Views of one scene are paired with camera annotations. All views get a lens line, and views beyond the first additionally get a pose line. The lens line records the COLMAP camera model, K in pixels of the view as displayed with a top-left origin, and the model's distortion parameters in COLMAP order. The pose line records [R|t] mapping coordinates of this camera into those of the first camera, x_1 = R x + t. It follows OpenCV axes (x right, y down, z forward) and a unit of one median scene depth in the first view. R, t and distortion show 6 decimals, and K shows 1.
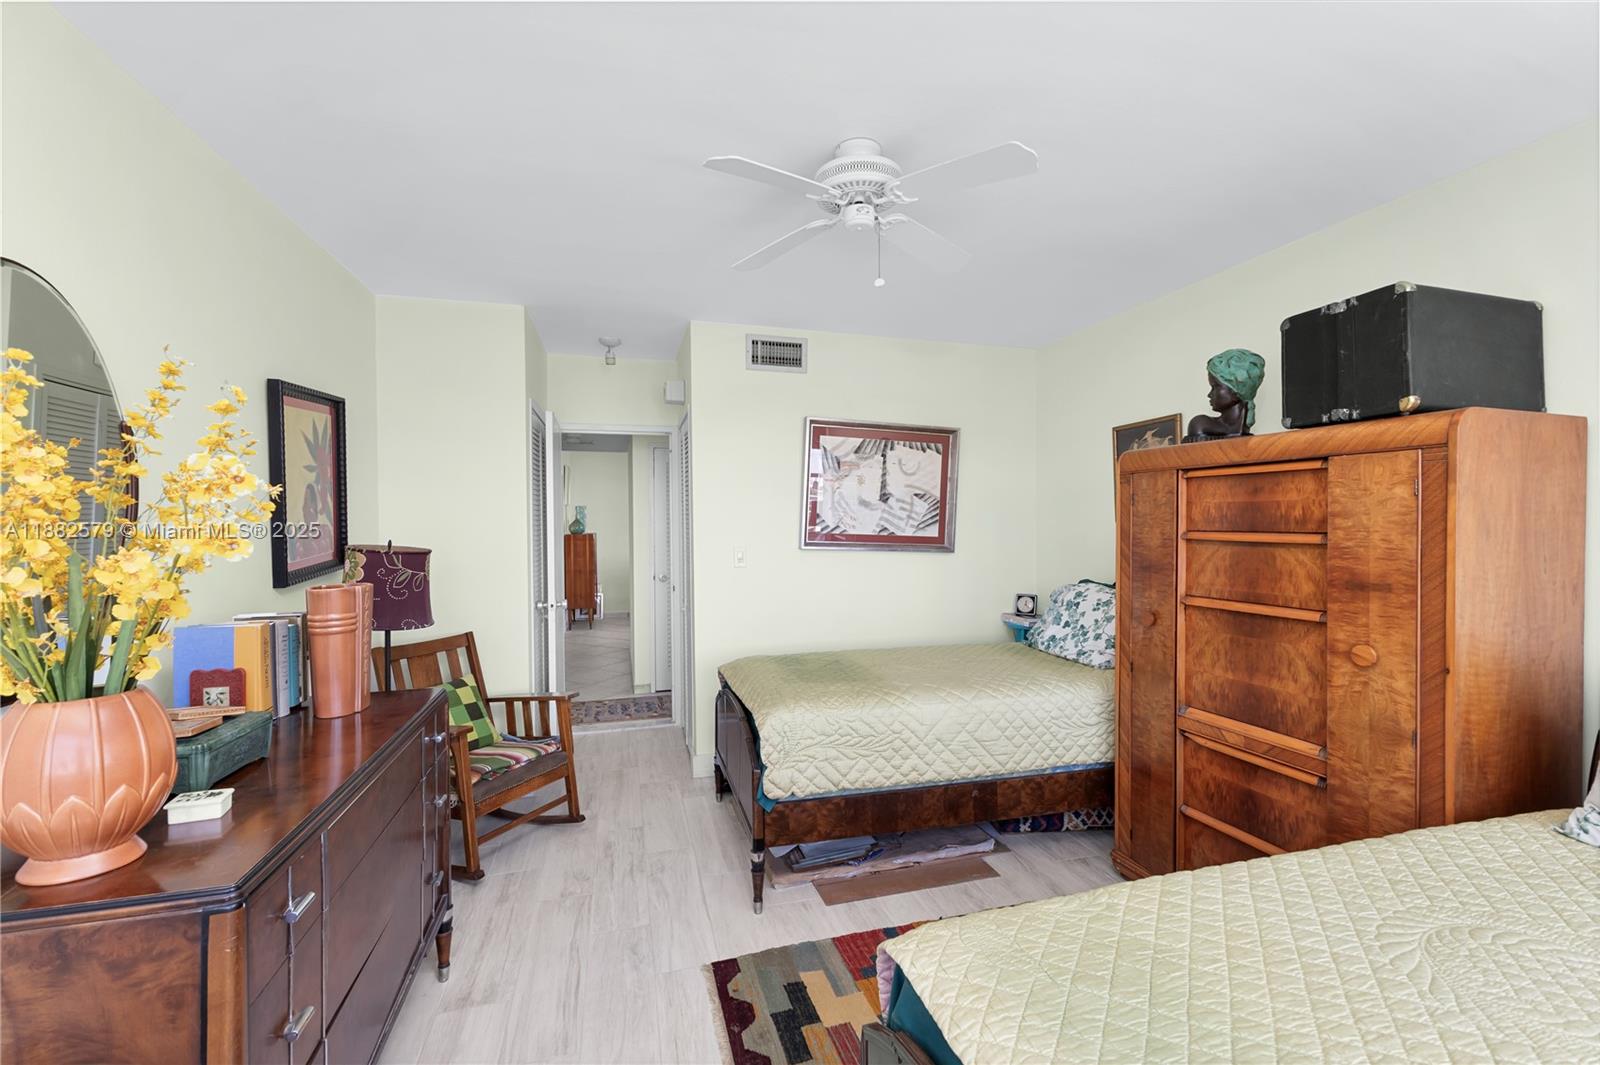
lens RADIAL K [[694.1, 0, 795.9], [0, 694.1, 528.1], [0, 0, 1]] dist [0.002378, 0.000081]
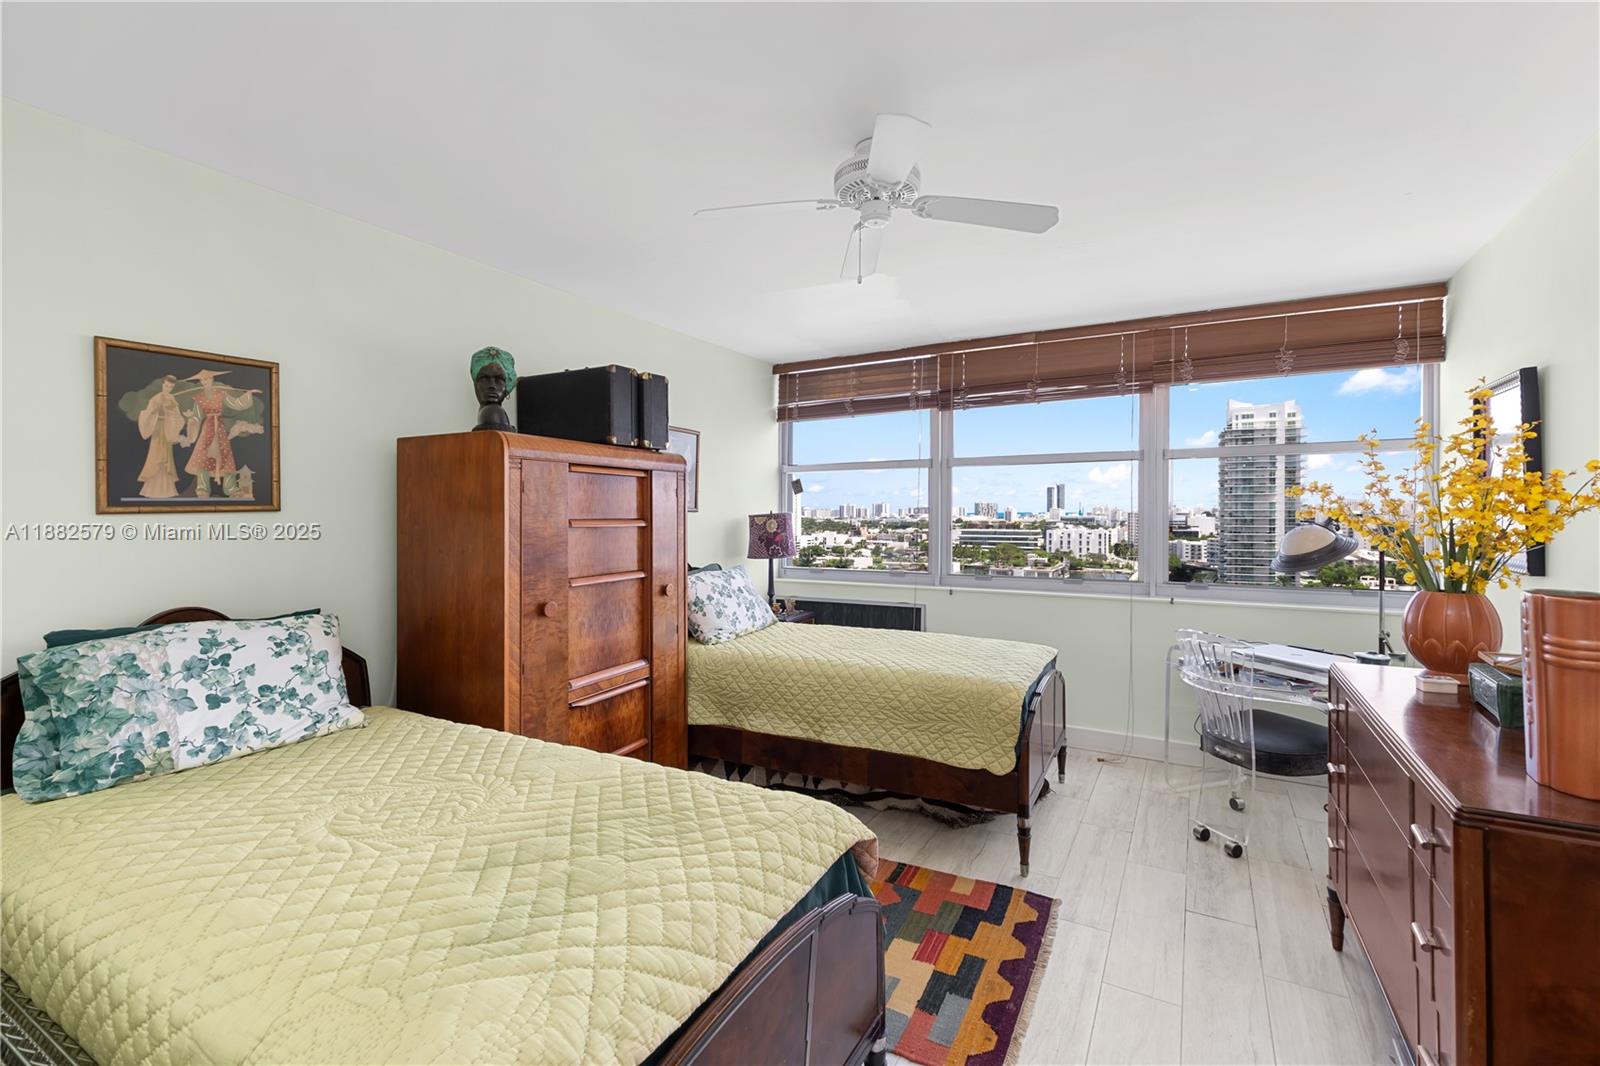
lens RADIAL K [[694.1, 0, 790.8], [0, 694.1, 518.6], [0, 0, 1]] dist [0.002378, 0.000081]
pose [[-0.711962, 0.003746, 0.702208, -0.545030], [0.014626, 0.999848, 0.009495, -0.003866], [-0.702066, 0.017030, -0.711908, 1.844929]]
